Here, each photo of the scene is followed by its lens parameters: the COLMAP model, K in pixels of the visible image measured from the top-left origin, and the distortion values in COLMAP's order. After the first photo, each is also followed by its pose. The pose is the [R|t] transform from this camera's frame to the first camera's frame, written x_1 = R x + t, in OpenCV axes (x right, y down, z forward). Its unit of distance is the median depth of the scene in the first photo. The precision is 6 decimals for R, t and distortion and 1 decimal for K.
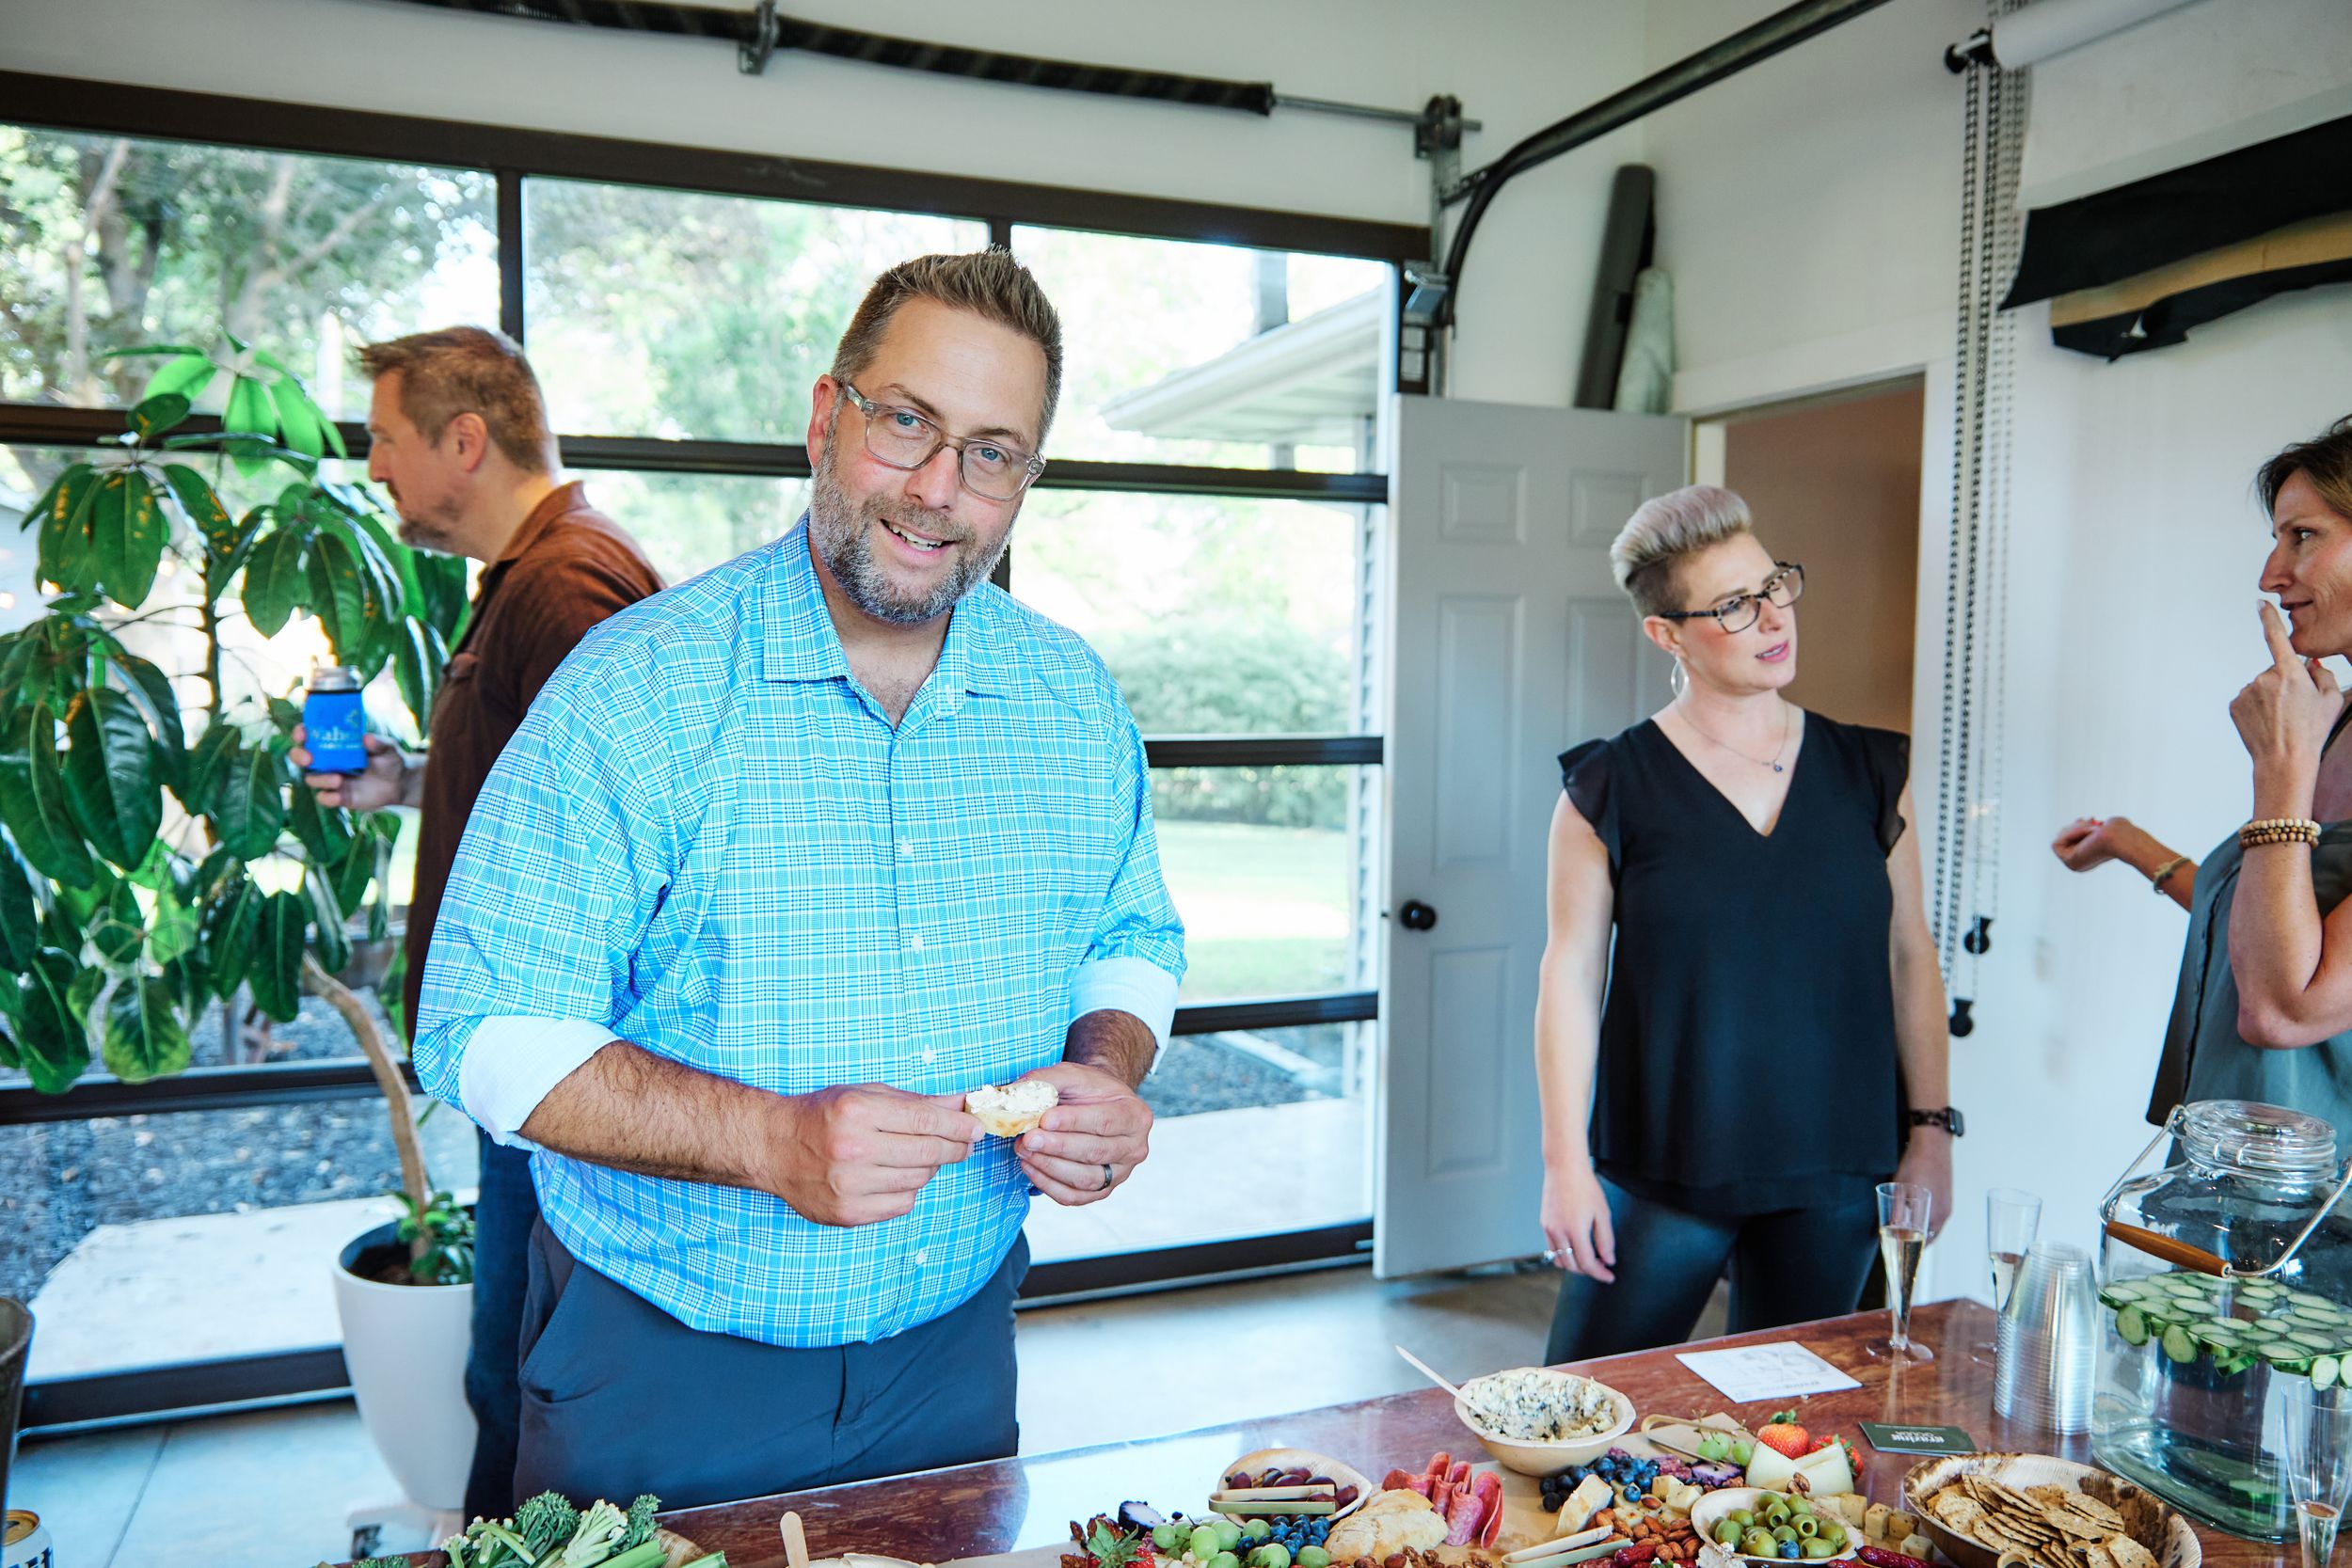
lens RADIAL K [[1725.7, 0, 1176.0], [0, 1725.7, 784.0], [0, 0, 1]] dist [-0.005159, 0.003110]
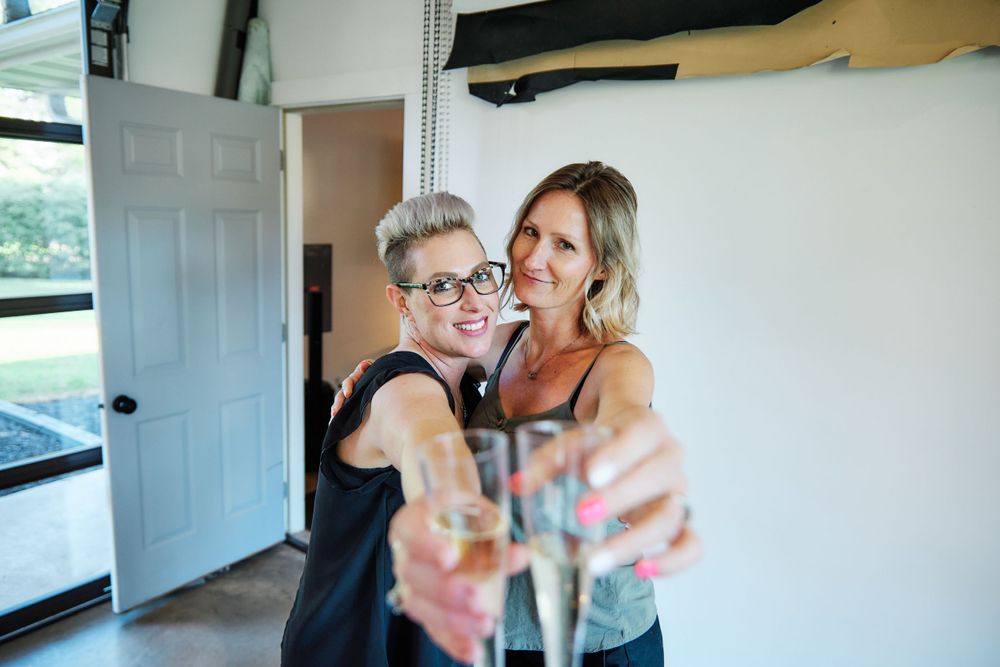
lens RADIAL K [[682.5, 0, 500.0], [0, 682.5, 333.5], [0, 0, 1]] dist [-0.003389, 0.001589]
pose [[0.847529, -0.067145, 0.526485, 0.103341], [0.001628, 0.992290, 0.123931, -0.069330], [-0.530747, -0.104178, 0.841103, 0.262708]]
